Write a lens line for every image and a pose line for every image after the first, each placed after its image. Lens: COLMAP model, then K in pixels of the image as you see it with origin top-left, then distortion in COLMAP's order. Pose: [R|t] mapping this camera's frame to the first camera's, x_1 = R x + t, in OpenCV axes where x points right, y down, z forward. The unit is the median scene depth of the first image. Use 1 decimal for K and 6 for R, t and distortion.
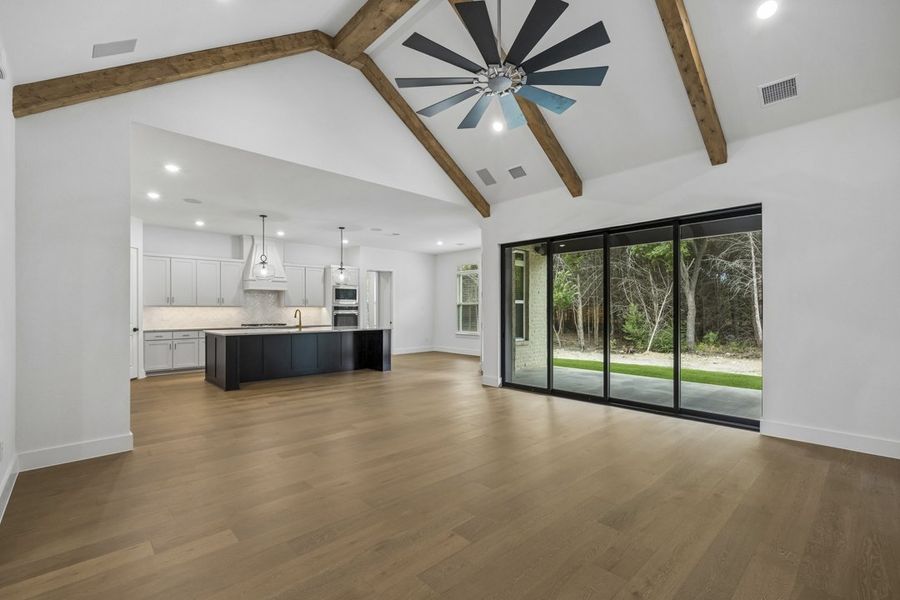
lens RADIAL K [[396.8, 0, 447.0], [0, 396.8, 308.0], [0, 0, 1]] dist [-0.001530, 0.000410]
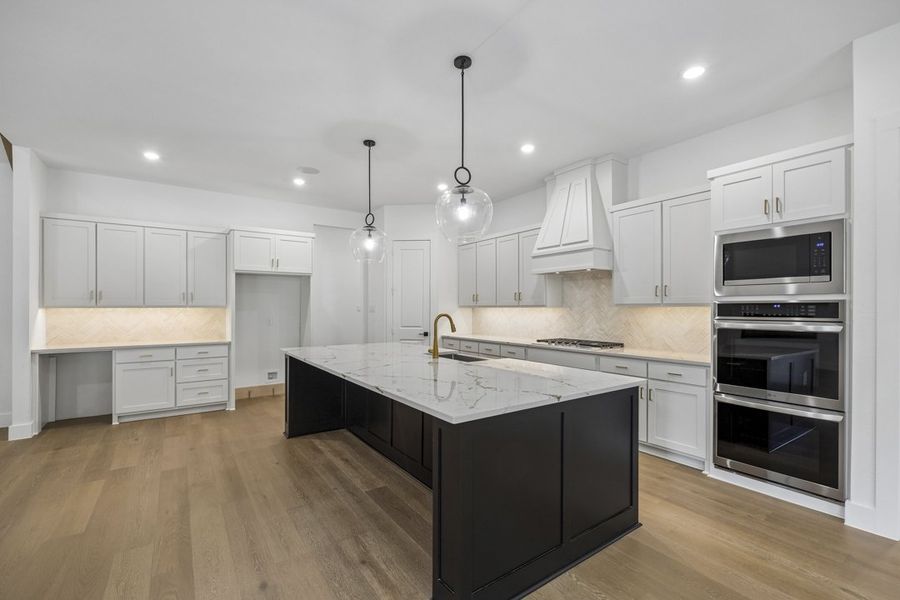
lens RADIAL K [[396.8, 0, 447.0], [0, 396.8, 308.0], [0, 0, 1]] dist [-0.001530, 0.000410]
pose [[-0.138215, 0.000008, -0.990402, 0.044937], [-0.000299, 1.000000, 0.000050, -0.001143], [0.990402, 0.000303, -0.138215, 0.844877]]
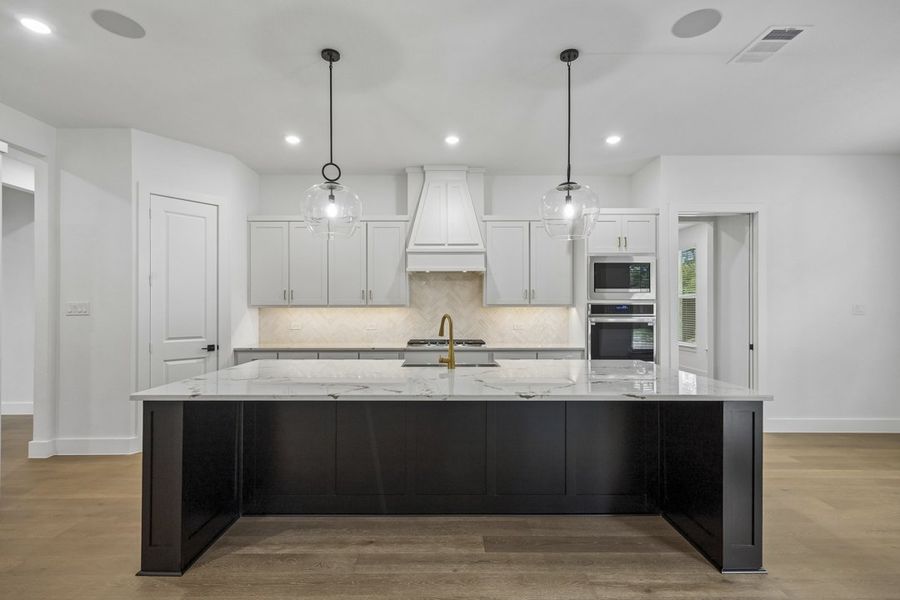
lens RADIAL K [[431.6, 0, 451.7], [0, 431.6, 309.2], [0, 0, 1]] dist [0.002052, 0.000321]
pose [[0.743620, 0.000686, -0.668602, -0.087751], [0.000471, 0.999999, 0.001550, -0.000621], [0.668602, -0.001468, 0.743619, 0.560040]]
